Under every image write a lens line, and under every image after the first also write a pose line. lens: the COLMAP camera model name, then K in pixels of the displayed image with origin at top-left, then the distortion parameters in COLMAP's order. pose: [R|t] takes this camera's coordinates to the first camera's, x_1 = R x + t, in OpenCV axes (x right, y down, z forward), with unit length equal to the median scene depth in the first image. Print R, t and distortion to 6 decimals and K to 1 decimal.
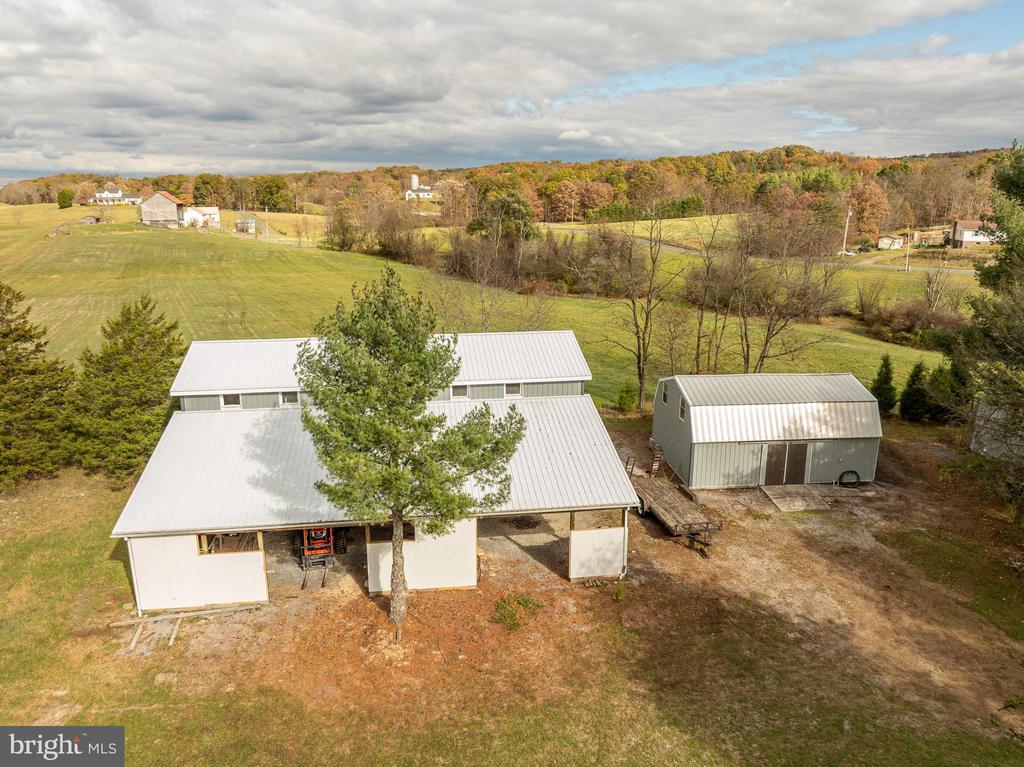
lens RADIAL K [[727.8, 0, 509.9], [0, 727.8, 385.5], [0, 0, 1]] dist [-0.044309, 0.008040]
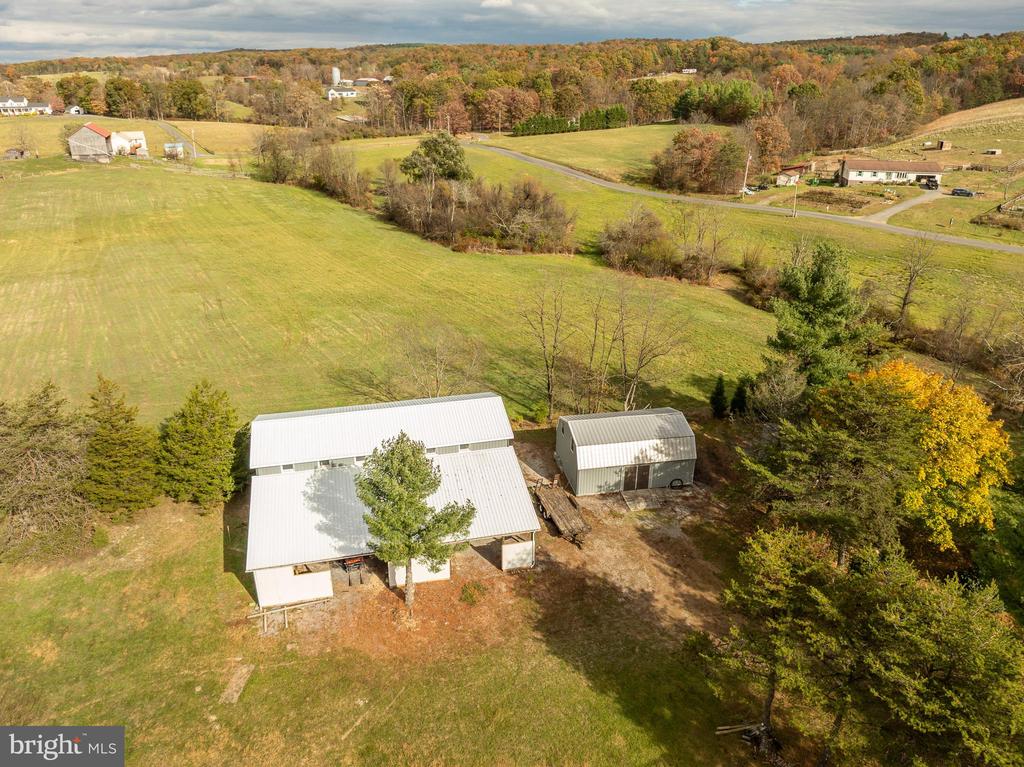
lens RADIAL K [[724.1, 0, 512.0], [0, 724.1, 383.5], [0, 0, 1]] dist [-0.036445, 0.005944]
pose [[0.995031, -0.033596, 0.093731, -0.042148], [0.018978, 0.988090, 0.152699, -0.433701], [-0.097744, -0.150162, 0.983818, -0.639462]]
